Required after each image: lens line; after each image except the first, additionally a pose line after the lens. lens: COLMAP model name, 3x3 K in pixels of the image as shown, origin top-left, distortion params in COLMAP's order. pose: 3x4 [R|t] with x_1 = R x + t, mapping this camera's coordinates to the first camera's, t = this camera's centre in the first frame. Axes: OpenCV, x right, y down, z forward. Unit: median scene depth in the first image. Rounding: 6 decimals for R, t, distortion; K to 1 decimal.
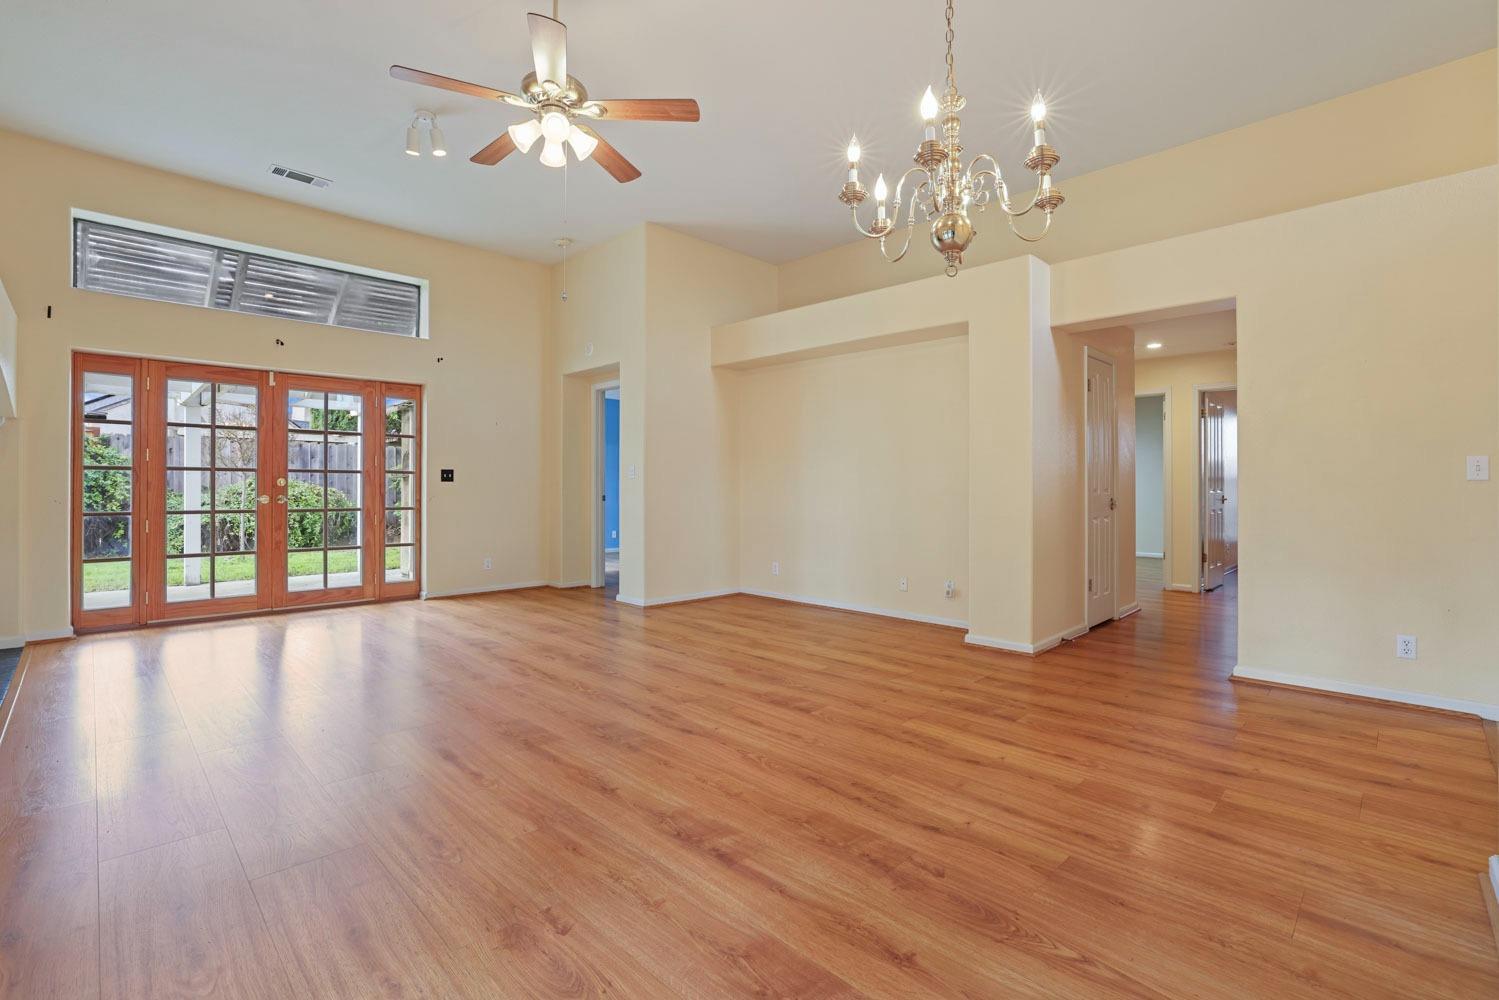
lens RADIAL K [[678.7, 0, 739.5], [0, 678.7, 481.4], [0, 0, 1]] dist [-0.027008, 0.004818]
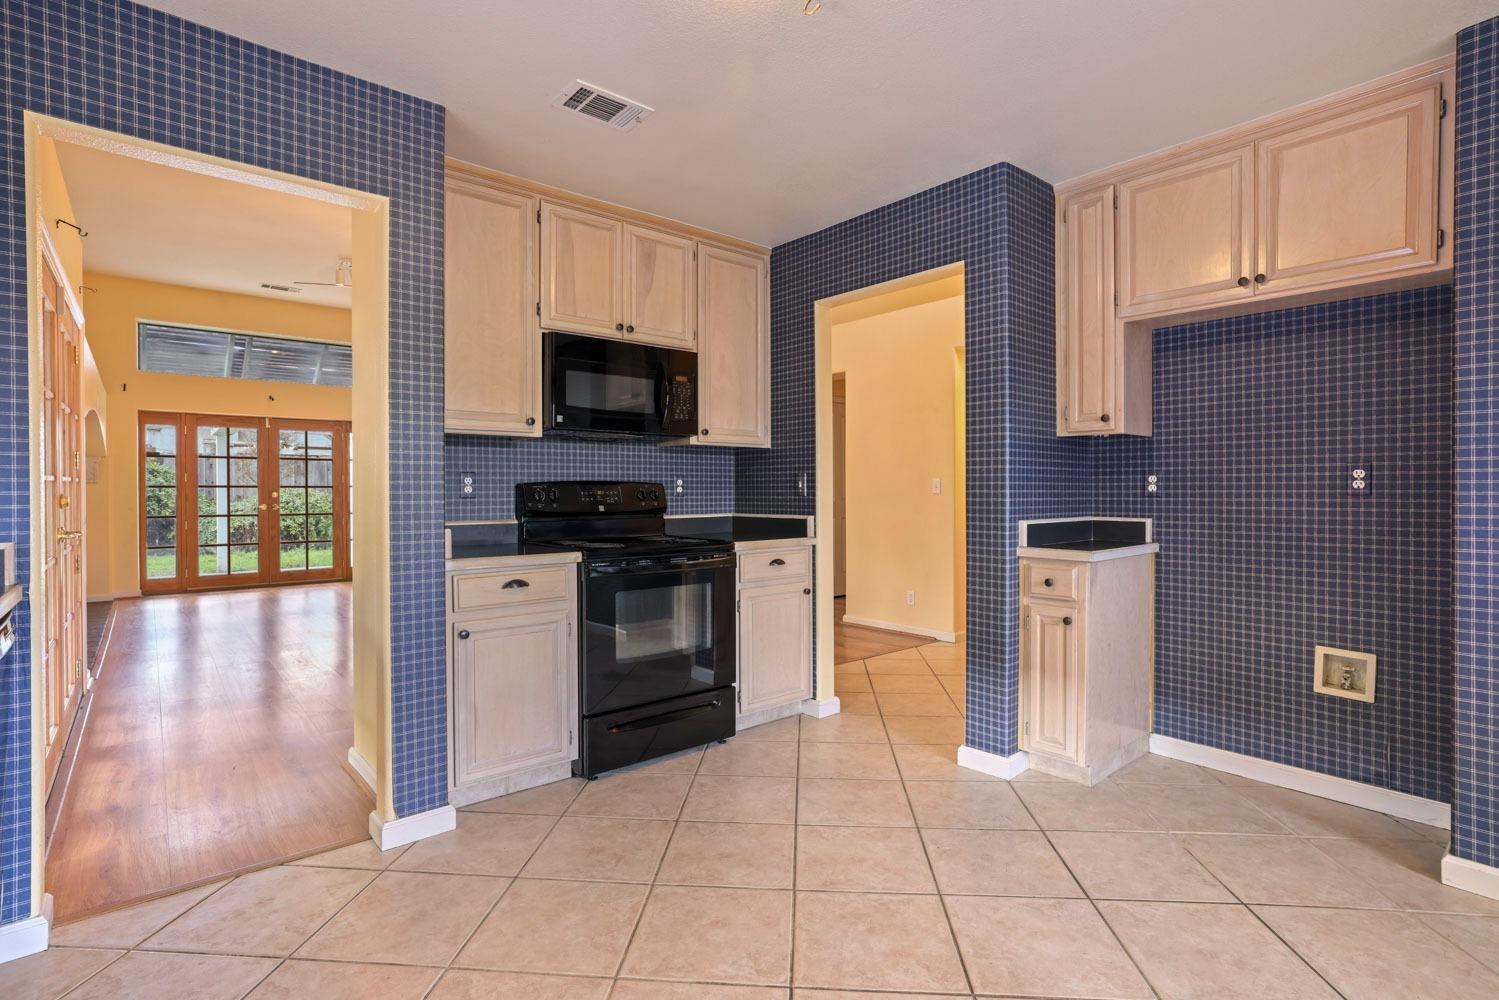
lens RADIAL K [[726.3, 0, 738.5], [0, 726.3, 496.6], [0, 0, 1]] dist [-0.019750, 0.001185]
pose [[0.996456, -0.003638, -0.084040, 0.476354], [0.004909, 0.999877, 0.014916, -0.014543], [0.083975, -0.015275, 0.996351, -0.495791]]
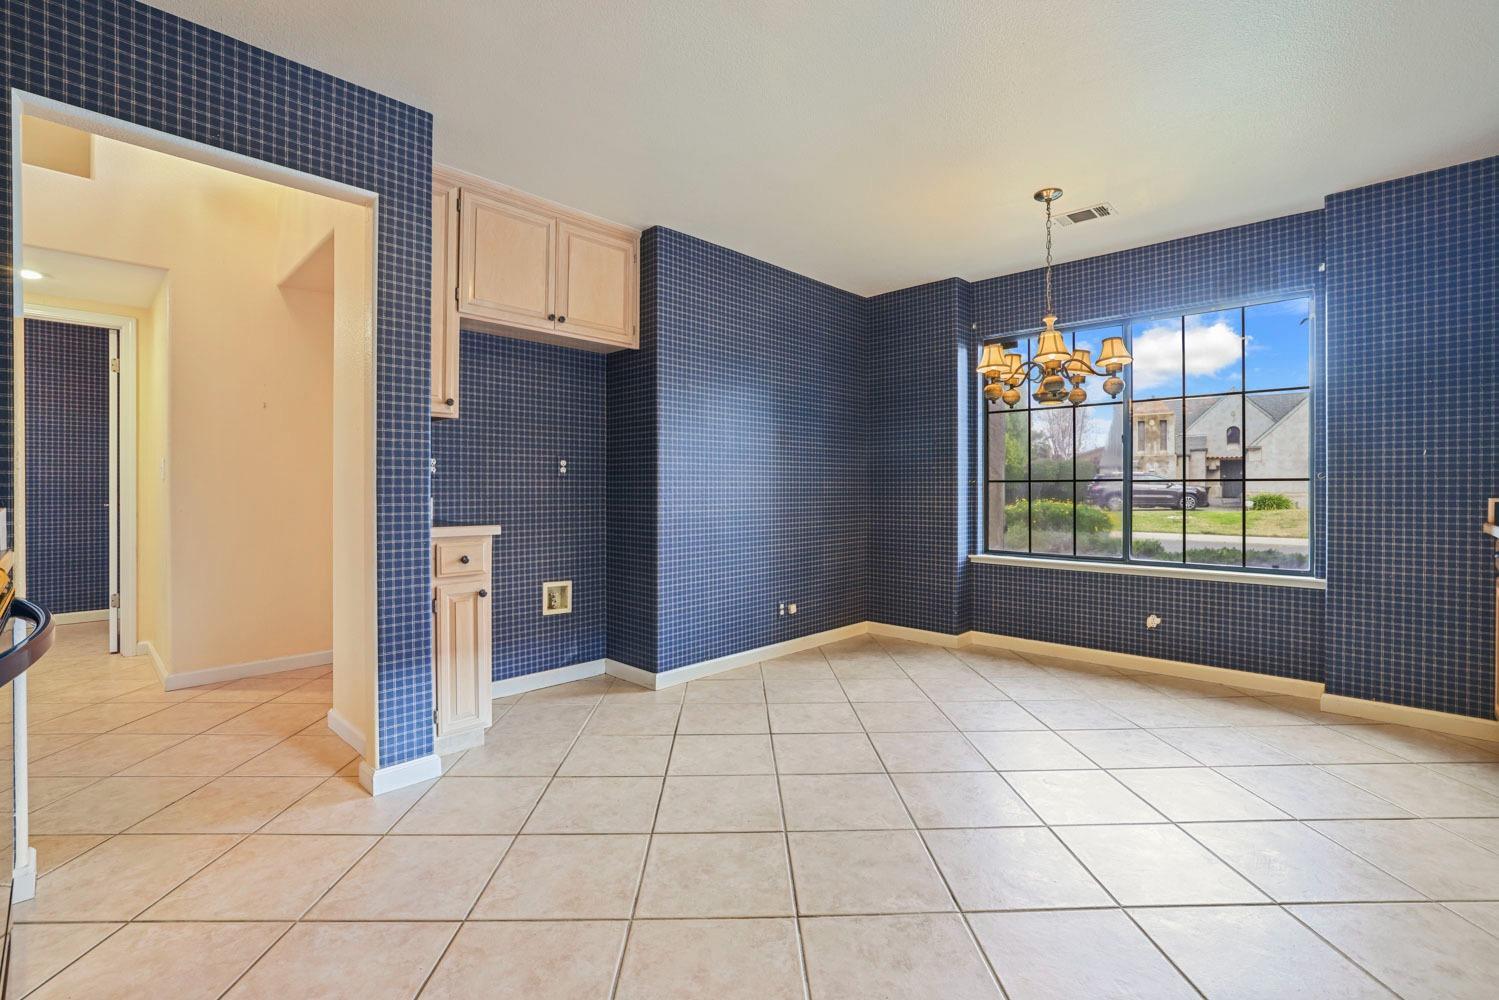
lens RADIAL K [[678.7, 0, 751.0], [0, 678.7, 492.7], [0, 0, 1]] dist [-0.027008, 0.004818]
pose [[-0.033262, -0.009159, 0.999405, 0.144217], [-0.007714, 0.999931, 0.008907, 0.002289], [-0.999417, -0.007413, -0.033331, -0.135282]]
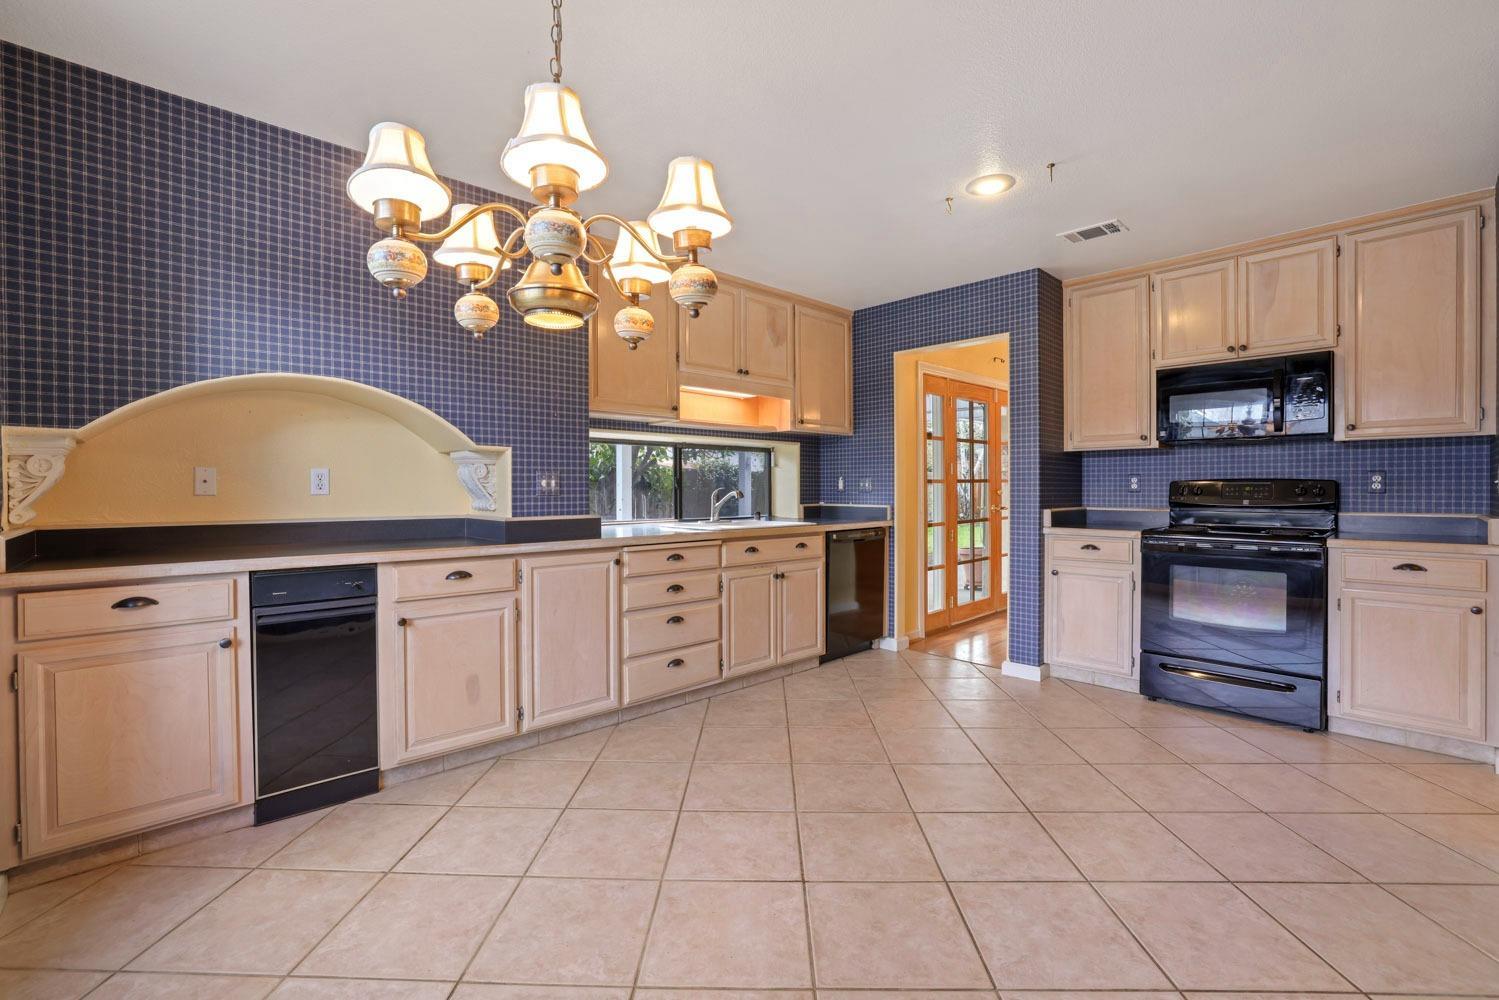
lens RADIAL K [[646.3, 0, 741.6], [0, 646.3, 500.5], [0, 0, 1]] dist [-0.032010, 0.006782]
pose [[-0.026891, 0.019594, -0.999446, 0.997459], [0.009312, 0.999769, 0.019350, -0.014594], [0.999595, -0.008787, -0.027068, -0.358923]]
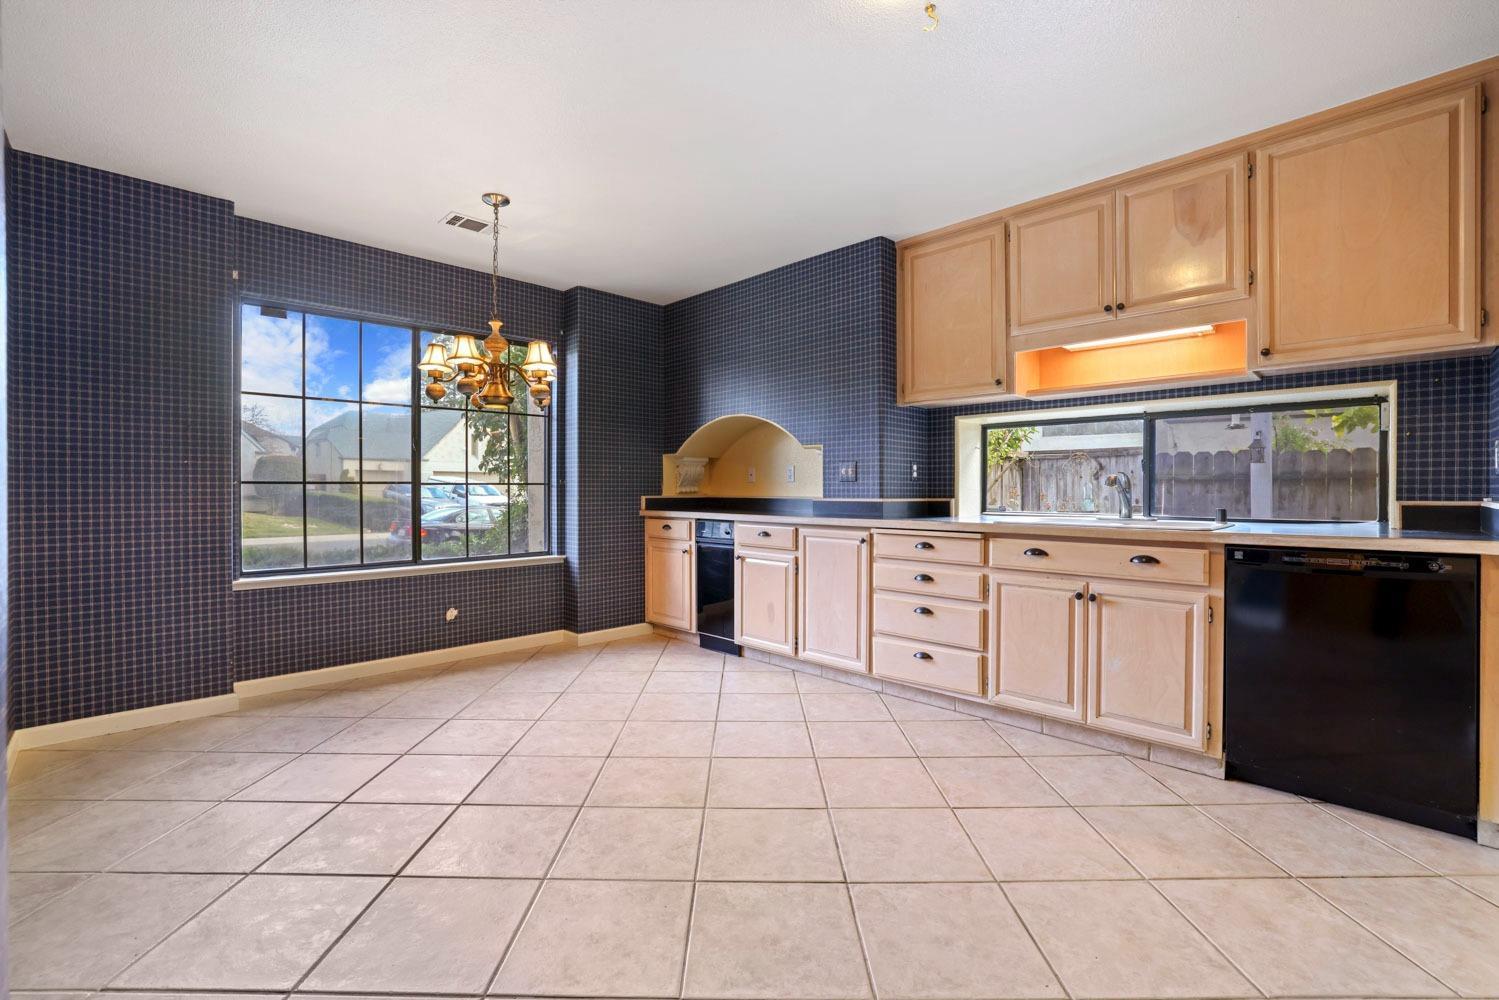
lens RADIAL K [[646.3, 0, 752.2], [0, 646.3, 494.8], [0, 0, 1]] dist [-0.032010, 0.006782]
pose [[-0.999903, 0.001144, -0.013847, 0.526971], [0.001148, 0.999999, -0.000286, 0.005797], [0.013846, -0.000301, -0.999904, 0.171332]]
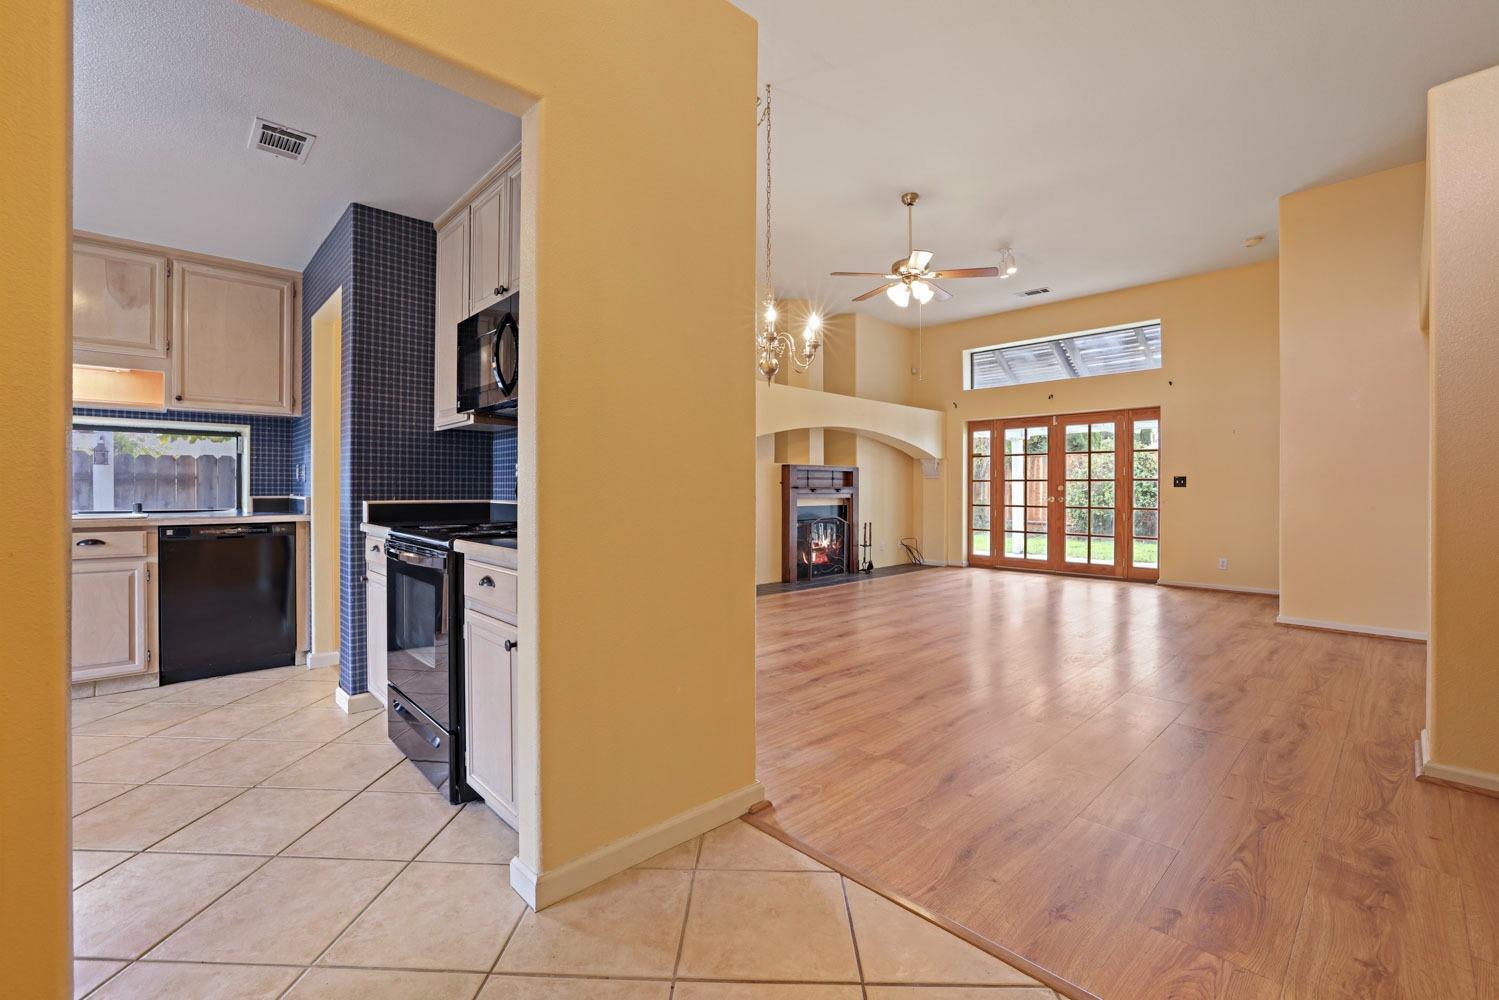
lens RADIAL K [[646.3, 0, 751.2], [0, 646.3, 493.0], [0, 0, 1]] dist [-0.032010, 0.006782]
pose [[-0.015709, 0.003609, -0.999870, 0.839665], [0.002916, 0.999989, 0.003564, 0.005429], [0.999872, -0.002859, -0.015719, 0.359426]]
